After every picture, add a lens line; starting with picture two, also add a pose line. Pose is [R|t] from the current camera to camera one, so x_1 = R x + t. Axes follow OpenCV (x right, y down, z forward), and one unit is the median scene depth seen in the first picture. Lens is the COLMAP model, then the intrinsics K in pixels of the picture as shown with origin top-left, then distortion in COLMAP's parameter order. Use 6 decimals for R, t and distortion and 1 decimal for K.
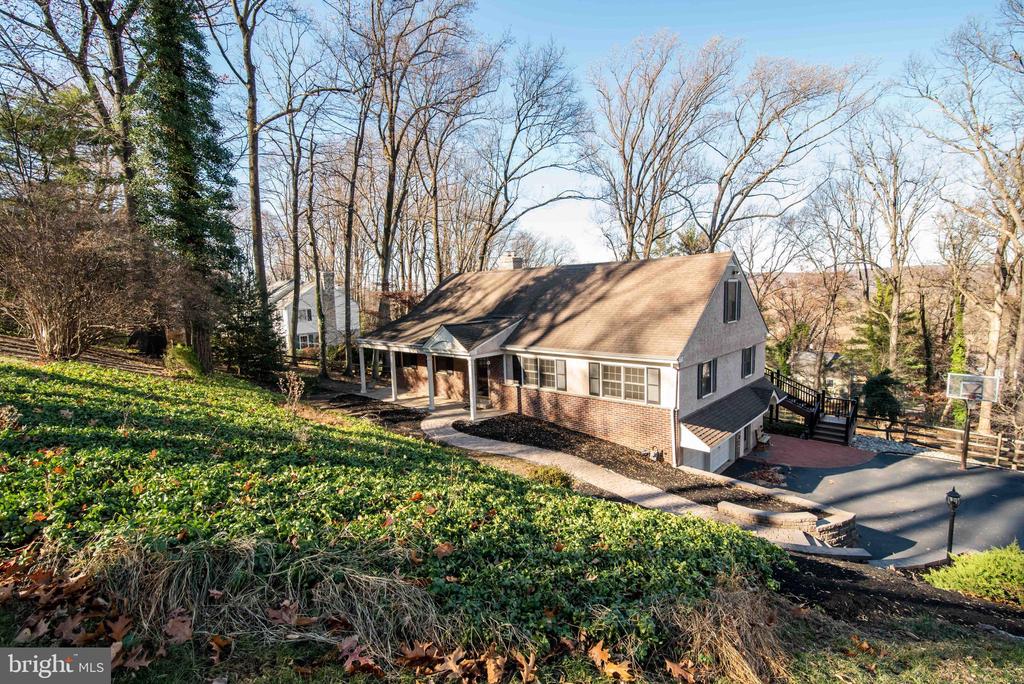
lens RADIAL K [[476.6, 0, 512.0], [0, 476.6, 342.0], [0, 0, 1]] dist [-0.011292, 0.000534]
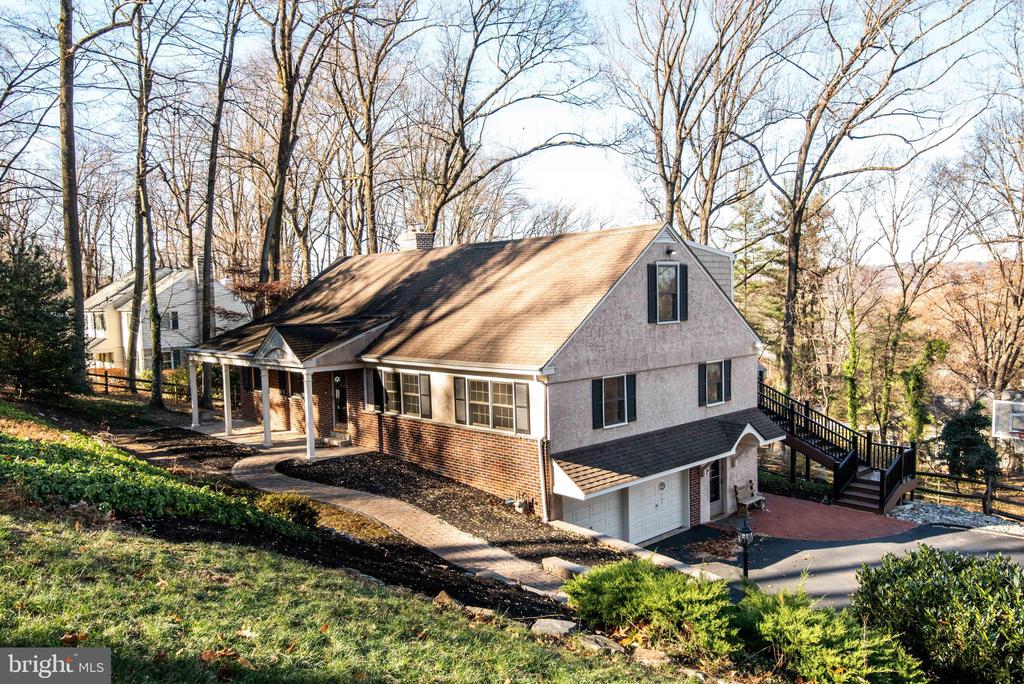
lens RADIAL K [[779.1, 0, 512.0], [0, 779.1, 342.0], [0, 0, 1]] dist [-0.003499, -0.001517]
pose [[0.997436, 0.008447, -0.071069, 0.300214], [-0.011500, 0.999024, -0.042652, 0.035560], [0.070639, 0.043360, 0.996559, -0.141622]]
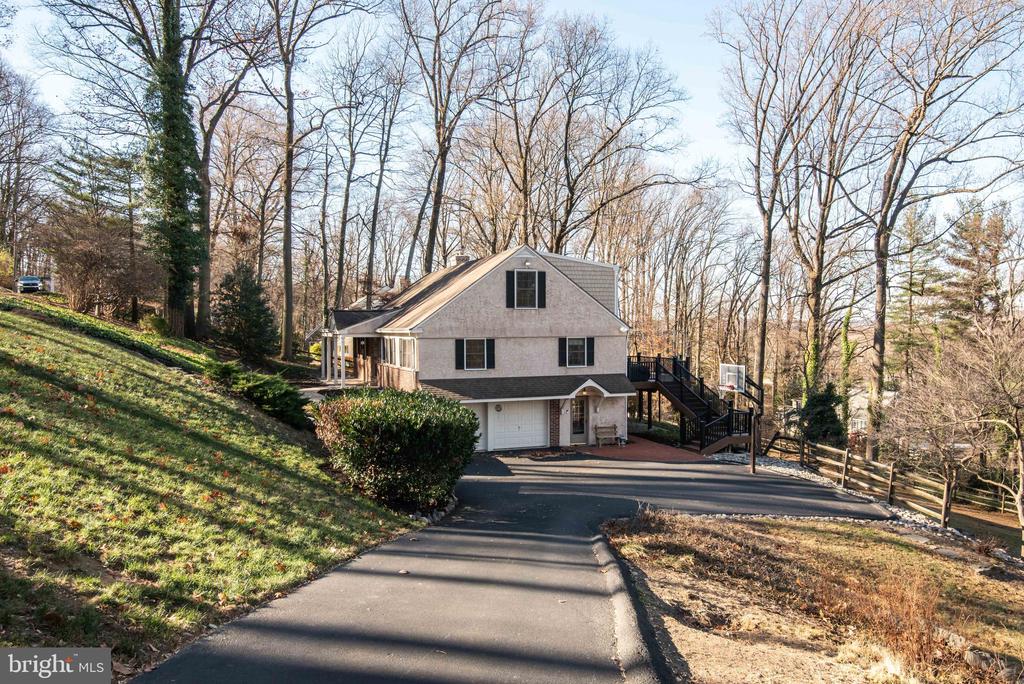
lens RADIAL K [[753.3, 0, 512.0], [0, 753.3, 342.0], [0, 0, 1]] dist [-0.001445, 0.000519]
pose [[0.893270, 0.033559, -0.448267, 1.145215], [-0.069072, 0.995614, -0.063107, 0.137213], [0.444183, 0.087334, 0.891669, -0.508584]]
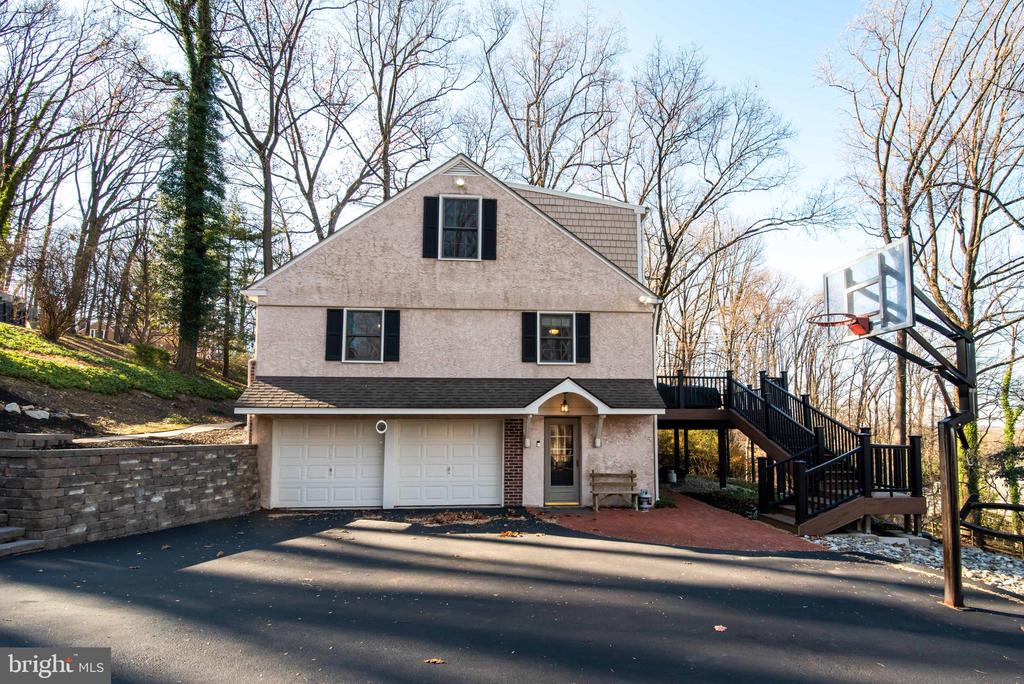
lens RADIAL K [[530.6, 0, 547.1], [0, 530.6, 383.0], [0, 0, 1]] dist [-0.016339, -0.000237]
pose [[0.751445, -0.031040, -0.659065, 0.952735], [-0.091174, 0.984425, -0.150317, 0.200861], [0.653466, 0.173044, 0.736911, 0.562075]]
